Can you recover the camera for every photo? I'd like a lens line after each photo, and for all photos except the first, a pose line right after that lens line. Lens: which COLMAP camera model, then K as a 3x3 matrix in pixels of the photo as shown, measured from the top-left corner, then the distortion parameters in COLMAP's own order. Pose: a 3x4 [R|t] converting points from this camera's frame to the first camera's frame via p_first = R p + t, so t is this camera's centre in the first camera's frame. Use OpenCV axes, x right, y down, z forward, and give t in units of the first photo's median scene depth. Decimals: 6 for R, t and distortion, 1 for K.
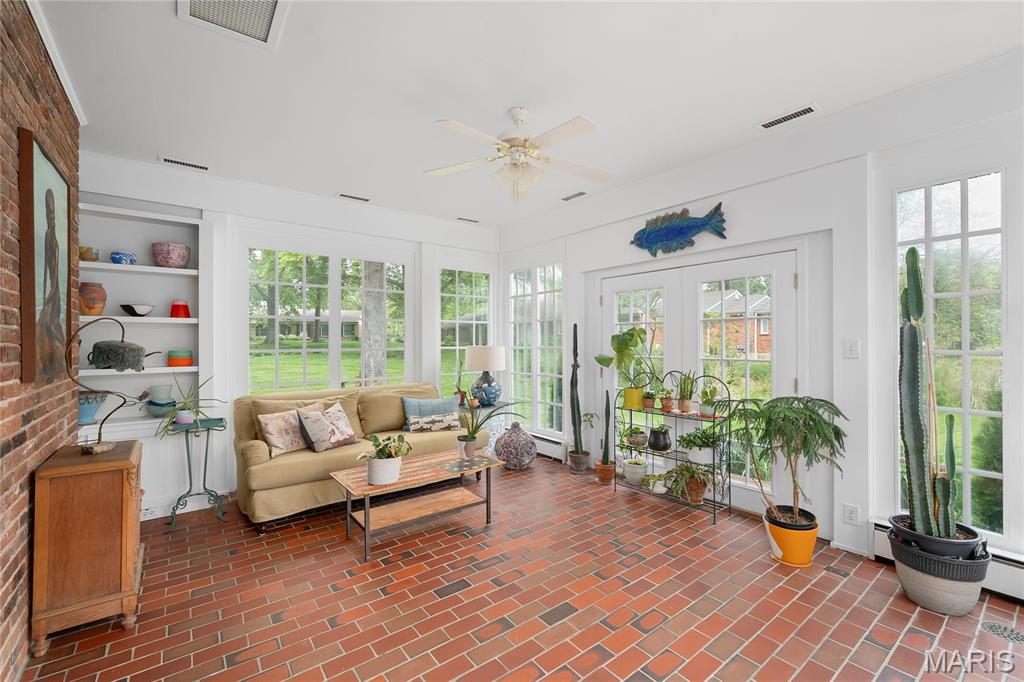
lens RADIAL K [[433.7, 0, 509.6], [0, 433.7, 339.8], [0, 0, 1]] dist [0.000194, -0.000081]
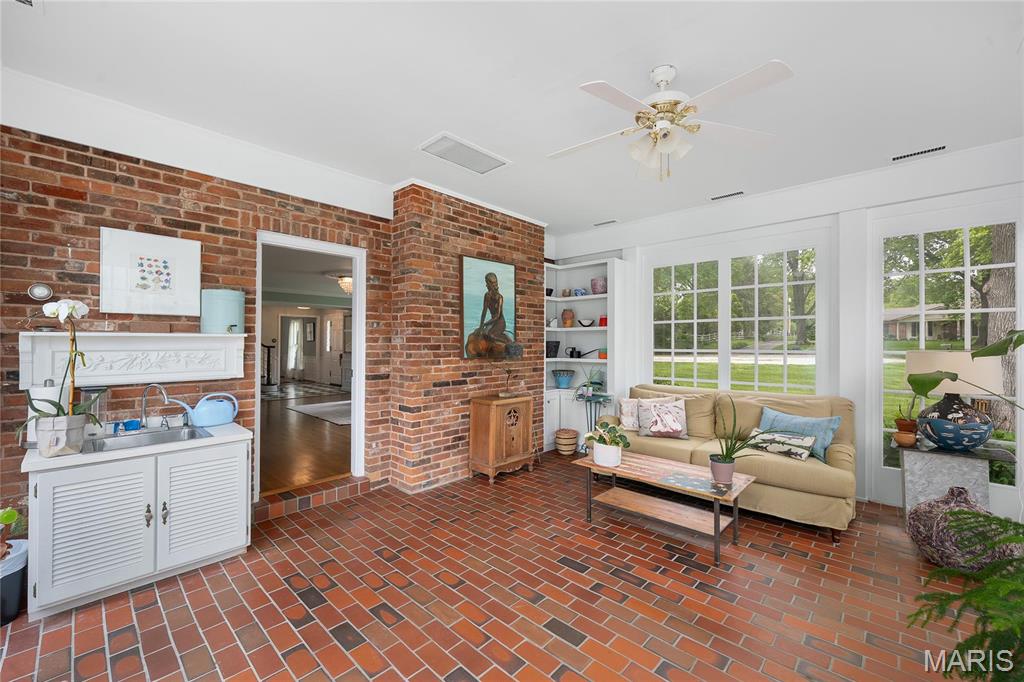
lens RADIAL K [[412.9, 0, 509.6], [0, 412.9, 340.6], [0, 0, 1]] dist [0.001305, 0.000054]
pose [[0.156695, -0.002194, -0.987645, 0.657335], [0.003436, 0.999993, -0.001676, -0.001243], [0.987641, -0.003130, 0.156701, 0.495953]]
